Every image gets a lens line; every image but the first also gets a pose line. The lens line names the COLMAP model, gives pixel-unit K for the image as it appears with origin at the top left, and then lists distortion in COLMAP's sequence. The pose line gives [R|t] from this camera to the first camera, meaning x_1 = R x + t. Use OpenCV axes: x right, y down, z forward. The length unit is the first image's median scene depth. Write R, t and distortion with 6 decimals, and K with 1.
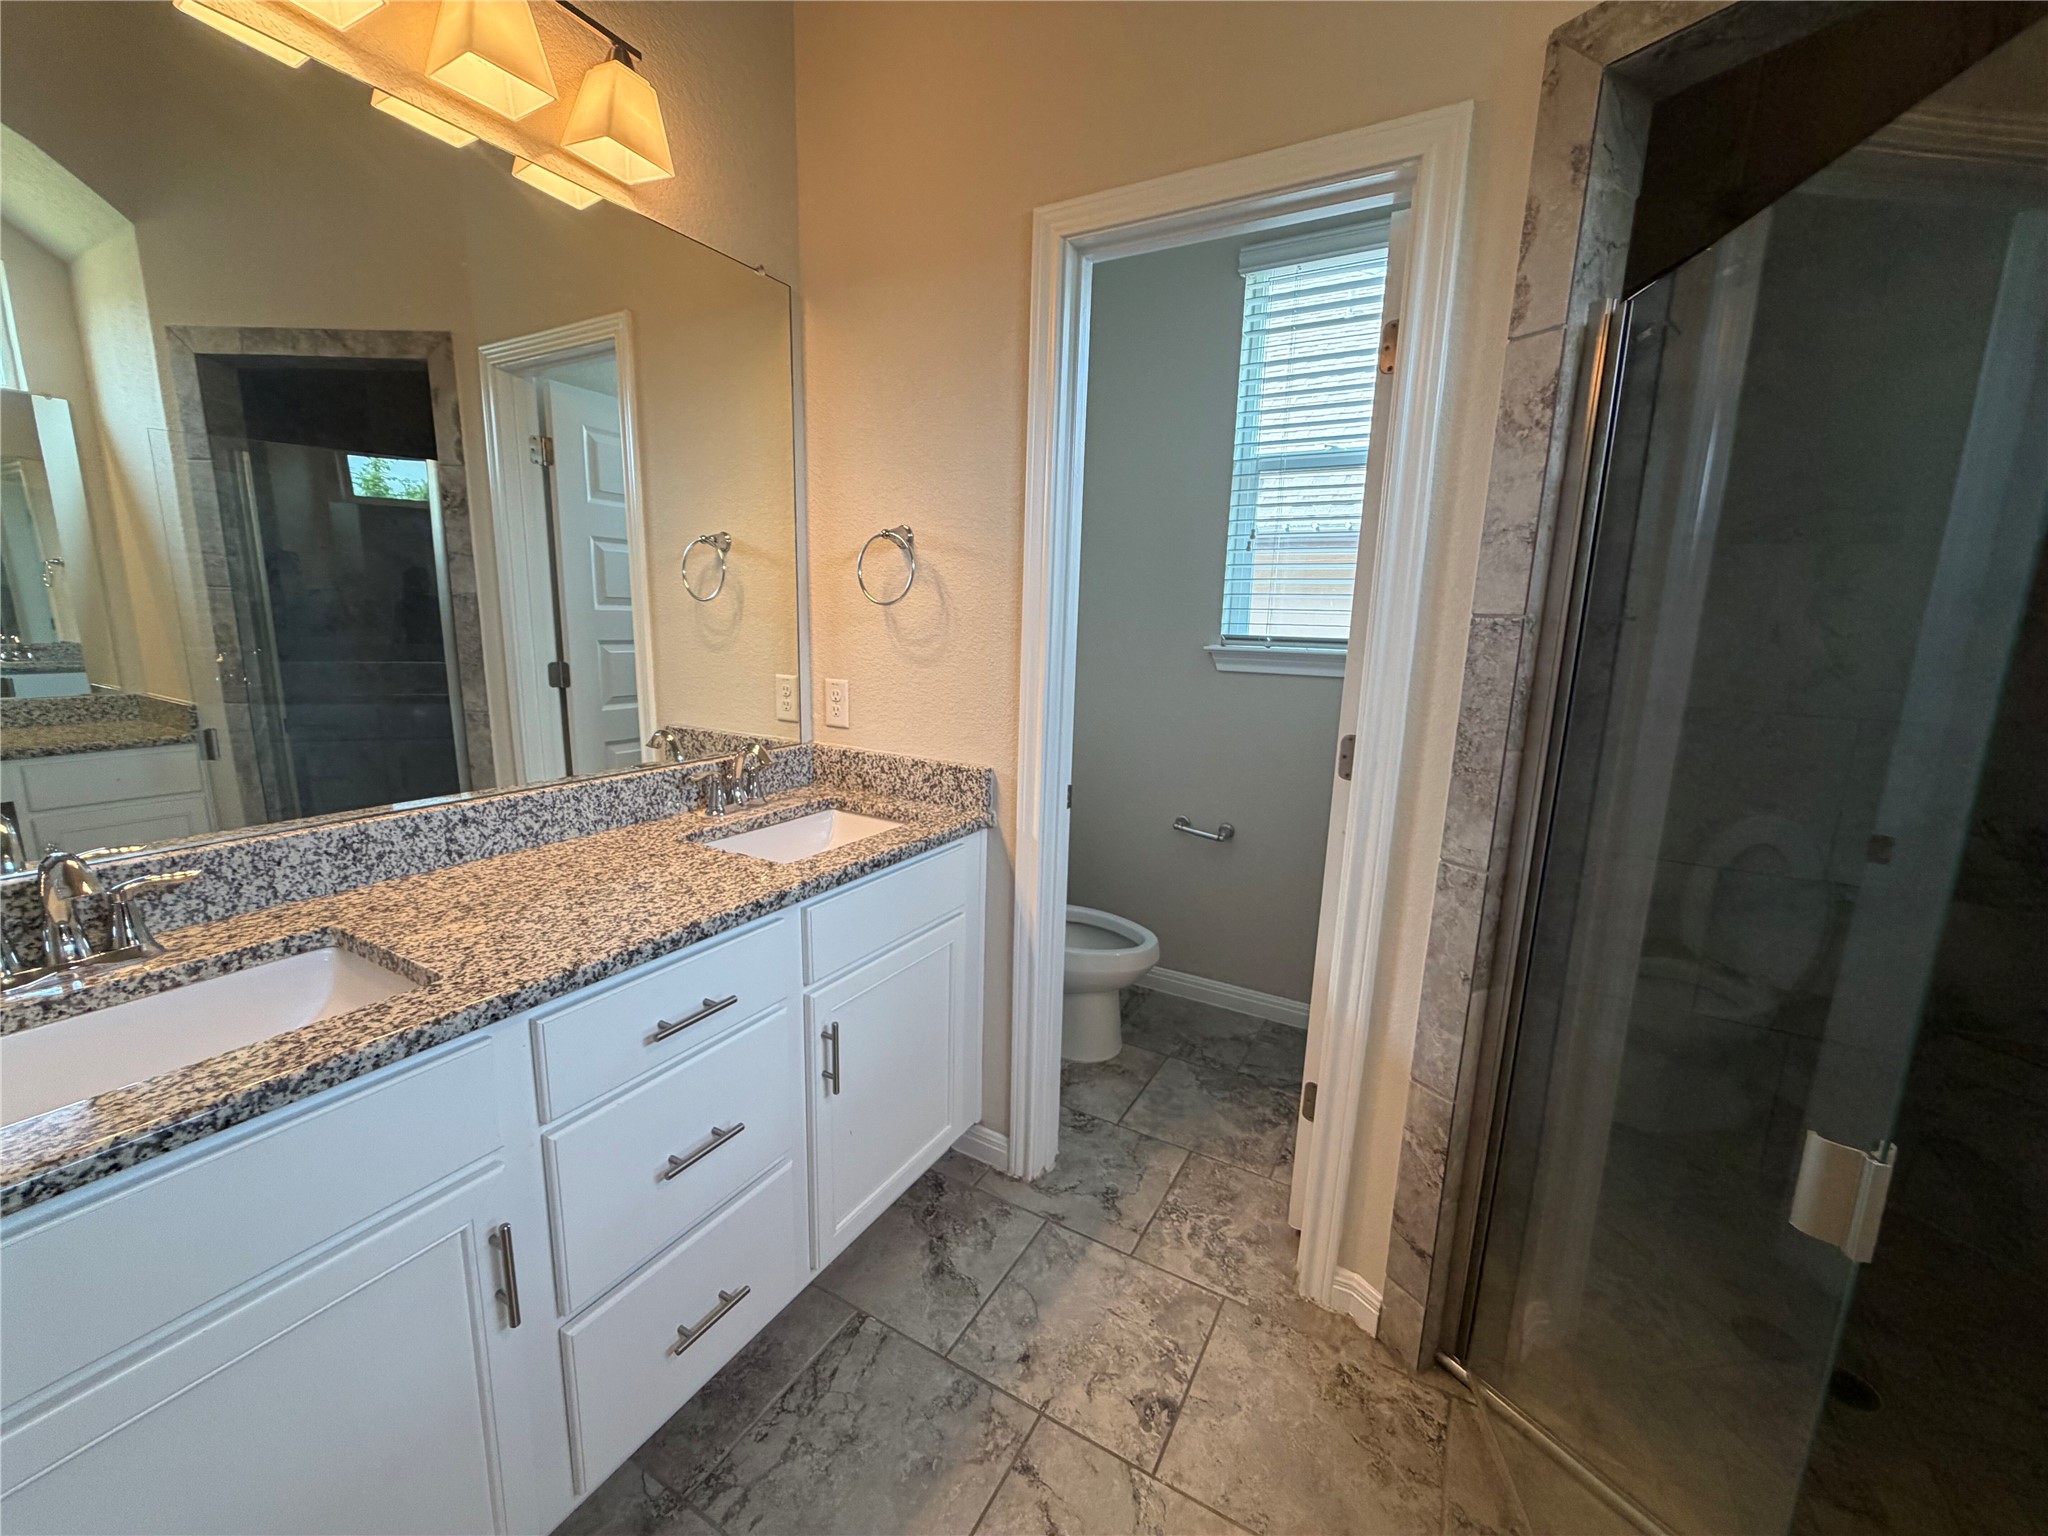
lens RADIAL K [[815.1, 0, 1022.9], [0, 815.1, 770.7], [0, 0, 1]] dist [0.002685, -0.000612]
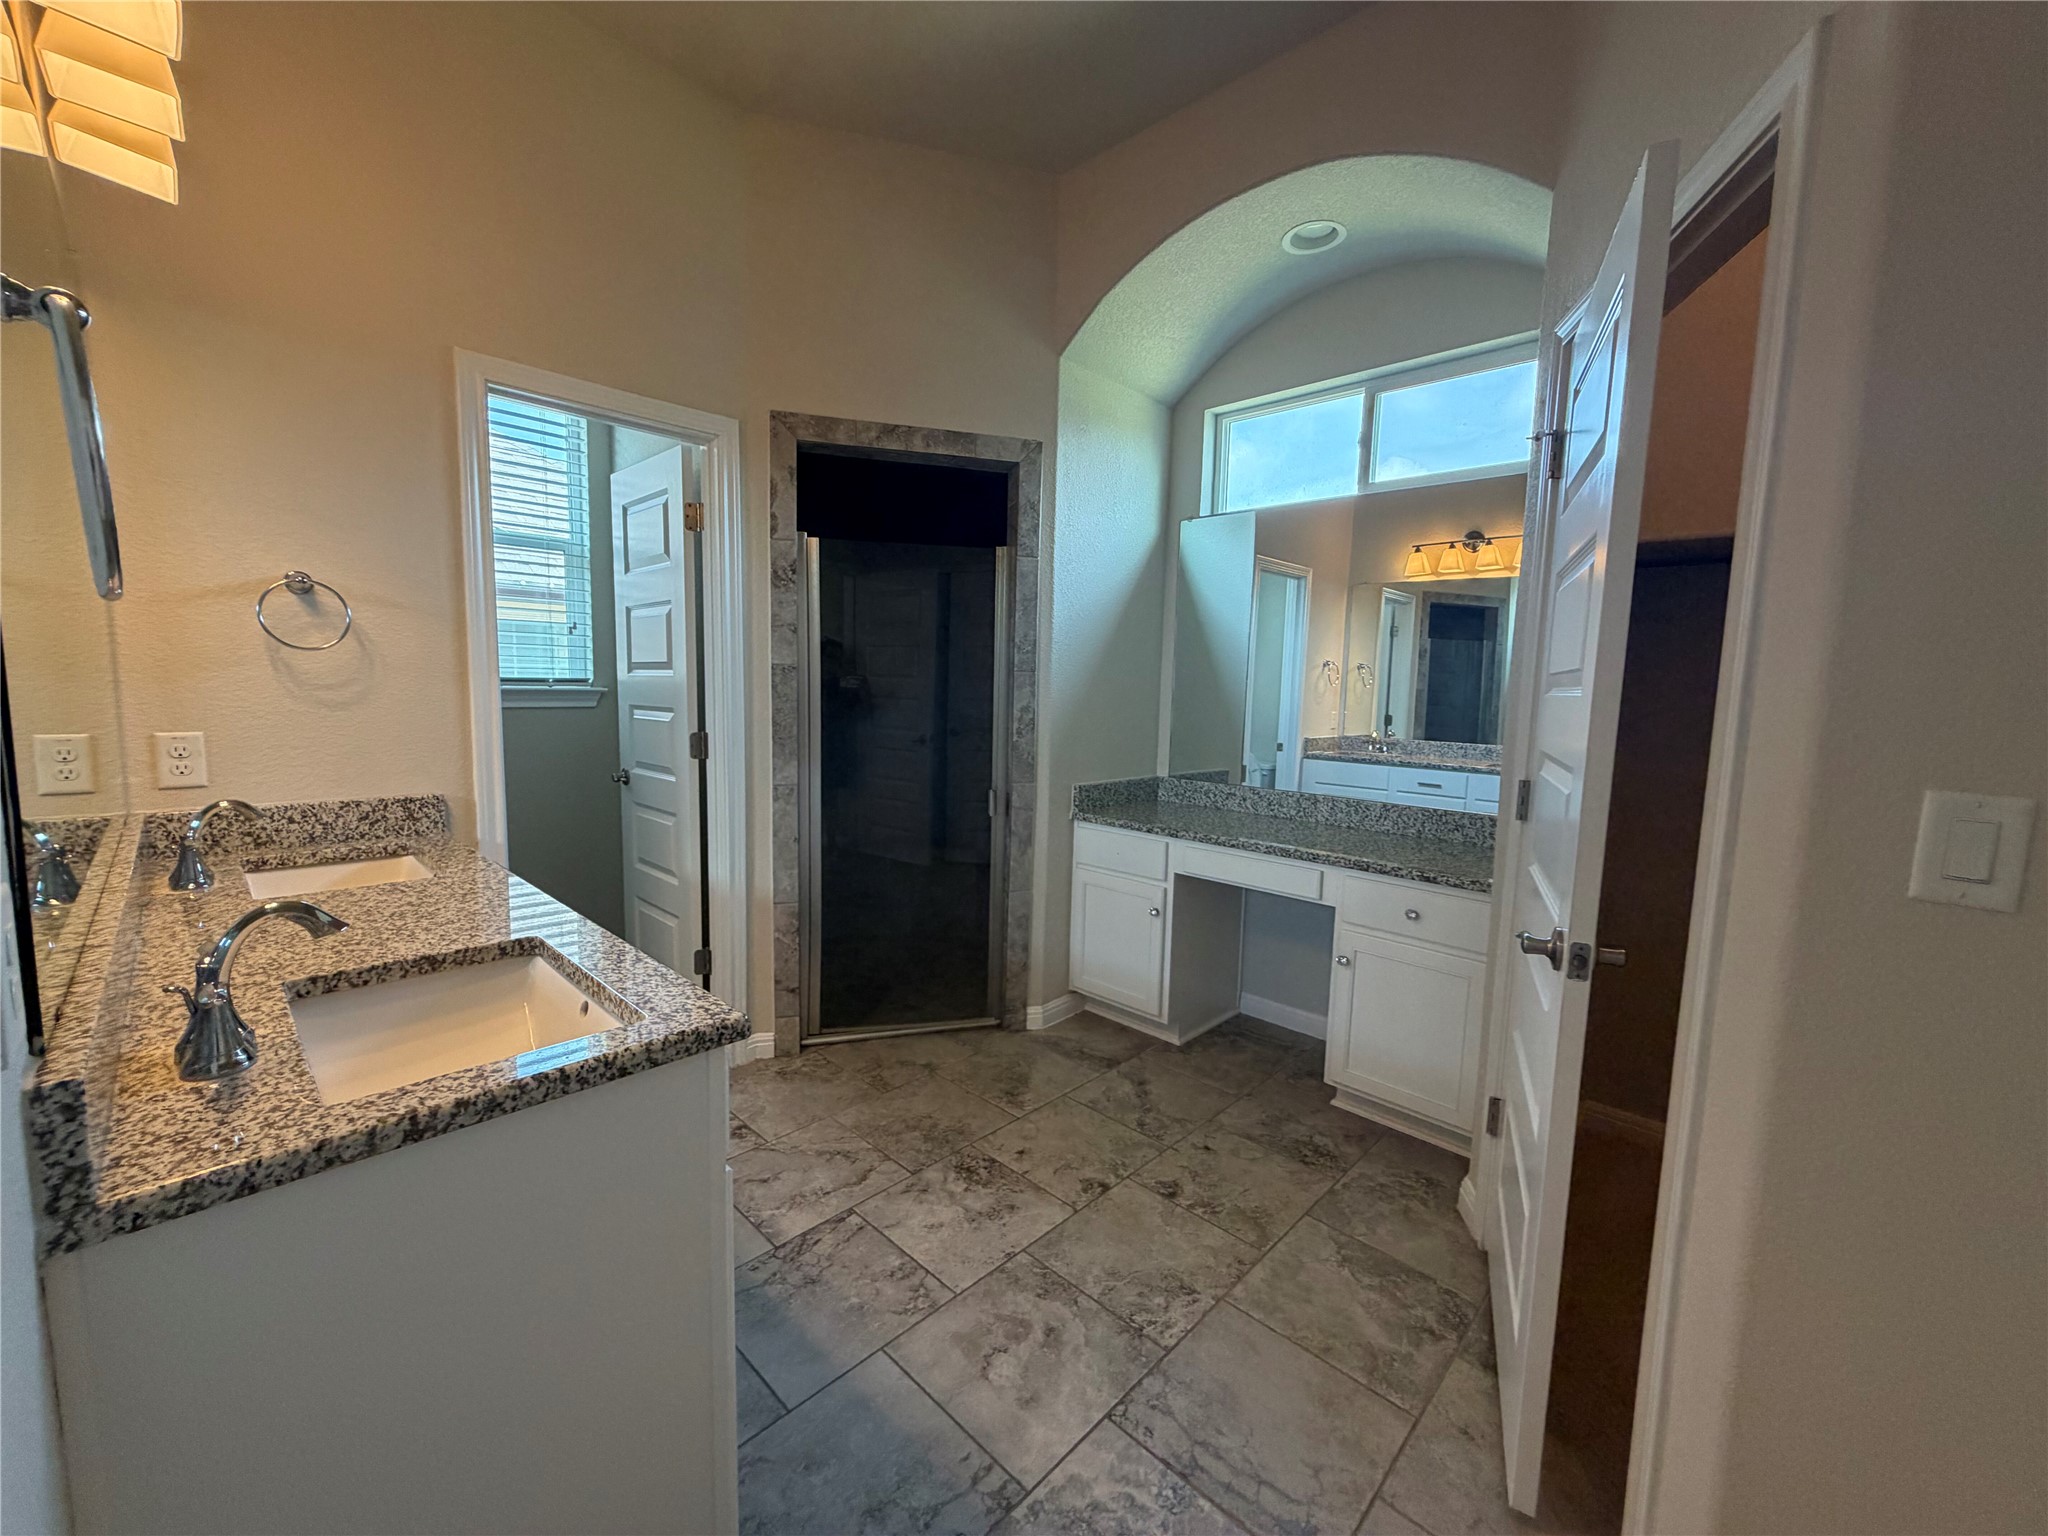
lens RADIAL K [[815.1, 0, 1029.6], [0, 815.1, 765.8], [0, 0, 1]] dist [0.002685, -0.000612]
pose [[0.245714, -0.121735, 0.961668, -0.924676], [0.166860, 0.982586, 0.081749, 0.002351], [-0.954873, 0.140377, 0.261748, -0.091726]]
